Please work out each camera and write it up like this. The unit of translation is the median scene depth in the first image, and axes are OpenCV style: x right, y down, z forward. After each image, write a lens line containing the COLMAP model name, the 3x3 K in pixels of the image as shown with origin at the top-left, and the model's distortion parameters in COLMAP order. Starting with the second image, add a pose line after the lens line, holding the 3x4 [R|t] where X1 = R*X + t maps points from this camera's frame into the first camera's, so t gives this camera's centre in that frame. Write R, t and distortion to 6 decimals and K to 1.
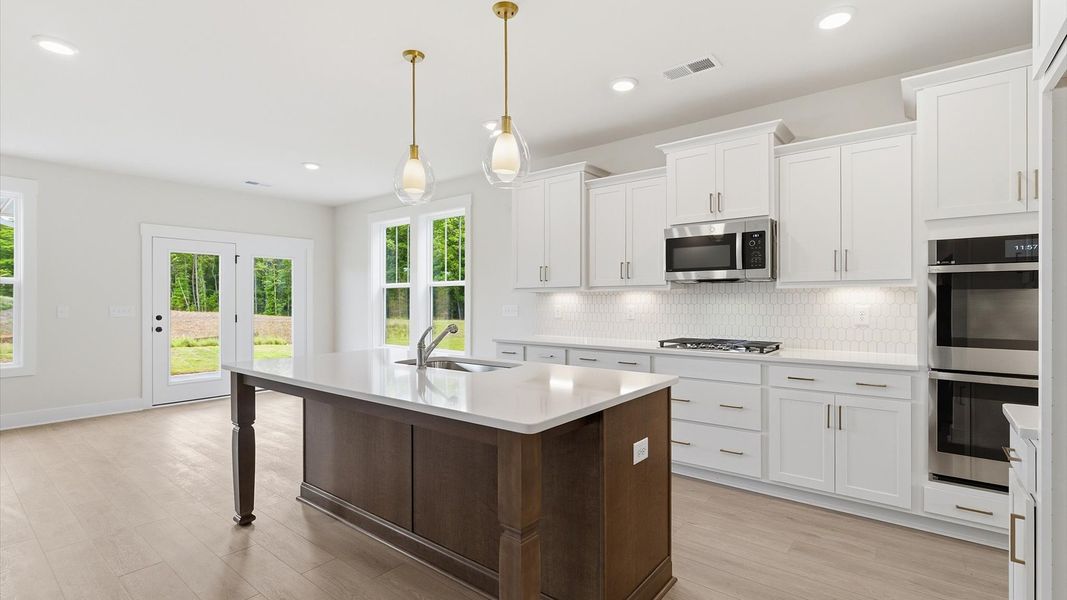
lens RADIAL K [[483.9, 0, 529.6], [0, 483.9, 298.5], [0, 0, 1]] dist [0.001239, 0.000029]
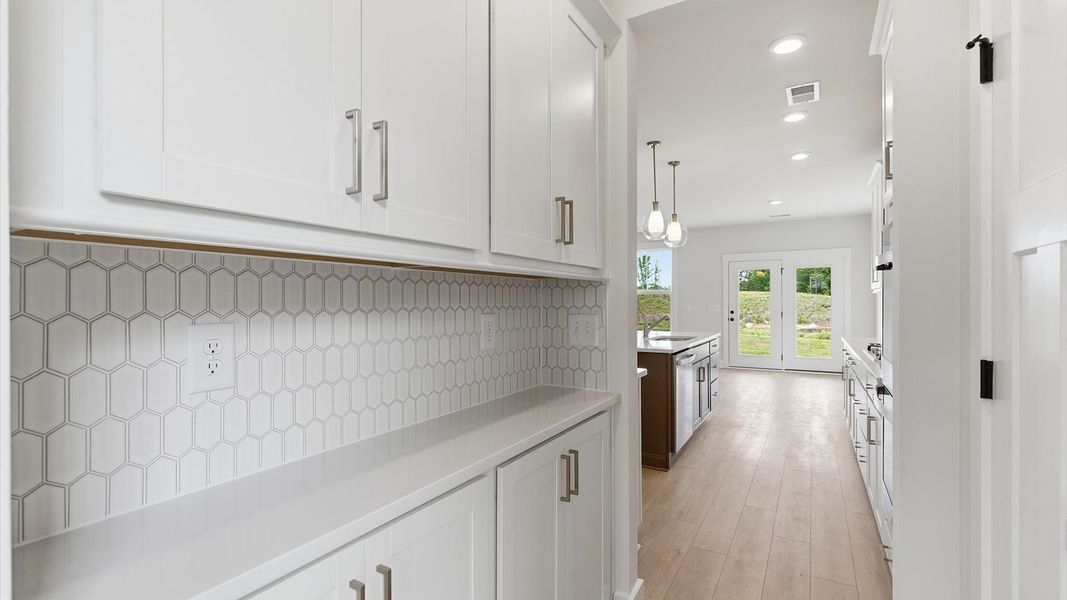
lens RADIAL K [[483.9, 0, 529.6], [0, 483.9, 298.5], [0, 0, 1]] dist [0.001239, 0.000029]
pose [[0.134918, -0.005140, -0.990843, 1.168933], [0.007089, 0.999966, -0.004222, -0.005456], [0.990831, -0.006455, 0.134949, 0.198650]]
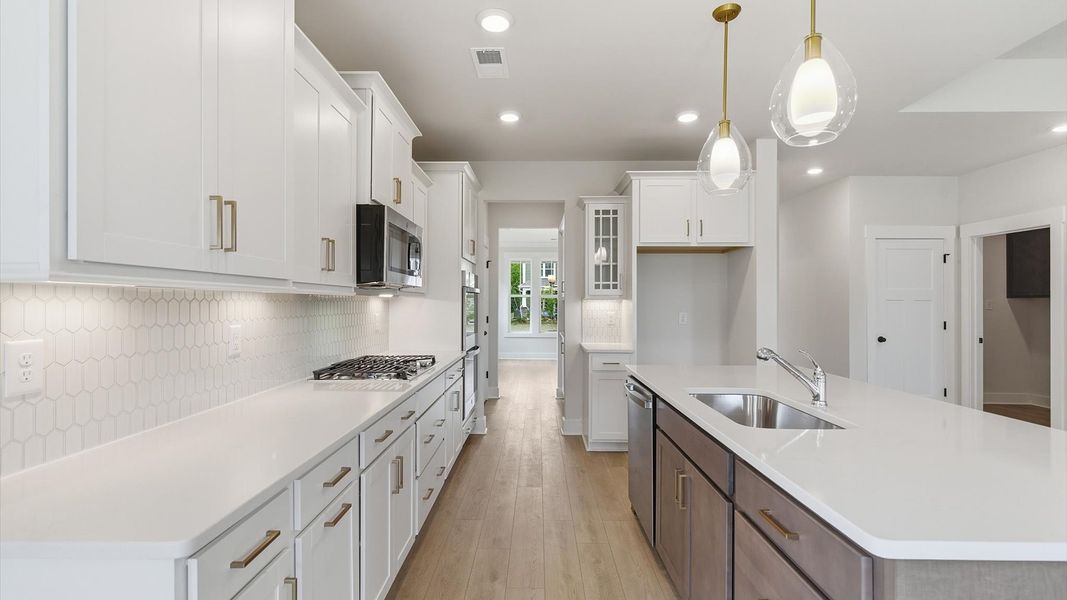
lens RADIAL K [[483.9, 0, 529.6], [0, 483.9, 298.5], [0, 0, 1]] dist [0.001239, 0.000029]
pose [[-0.615826, 0.004877, 0.787867, -0.382787], [-0.005849, 0.999925, -0.010762, -0.007690], [-0.787861, -0.011235, -0.615751, 1.287500]]
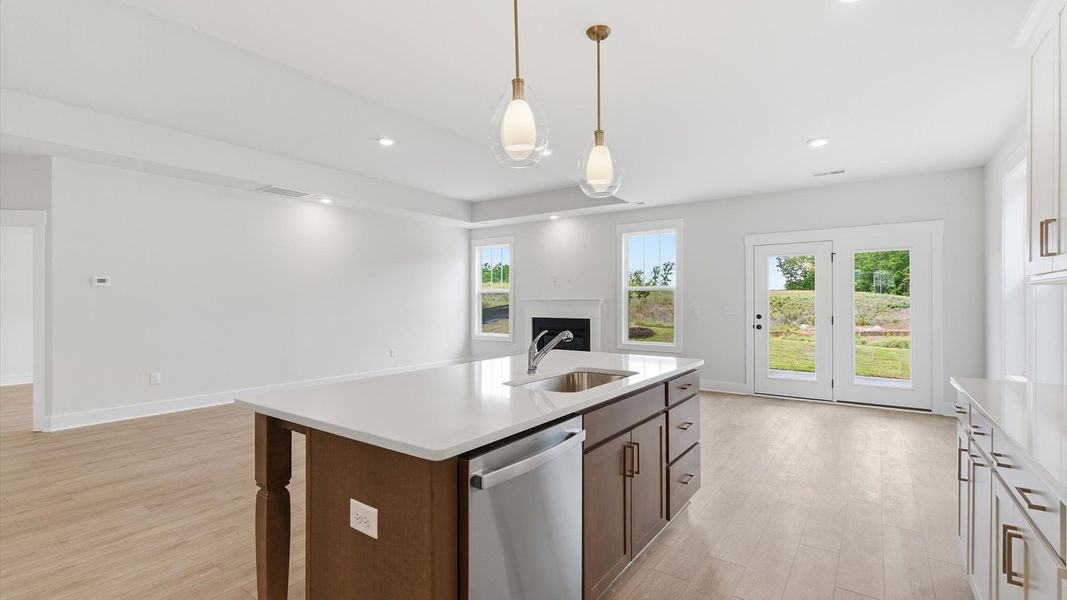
lens RADIAL K [[480.1, 0, 532.1], [0, 480.1, 297.7], [0, 0, 1]] dist [0.002551, 0.000076]
pose [[0.042916, -0.005716, -0.999062, 0.531660], [0.006050, 0.999967, -0.005462, -0.002394], [0.999060, -0.005810, 0.042949, 0.683368]]
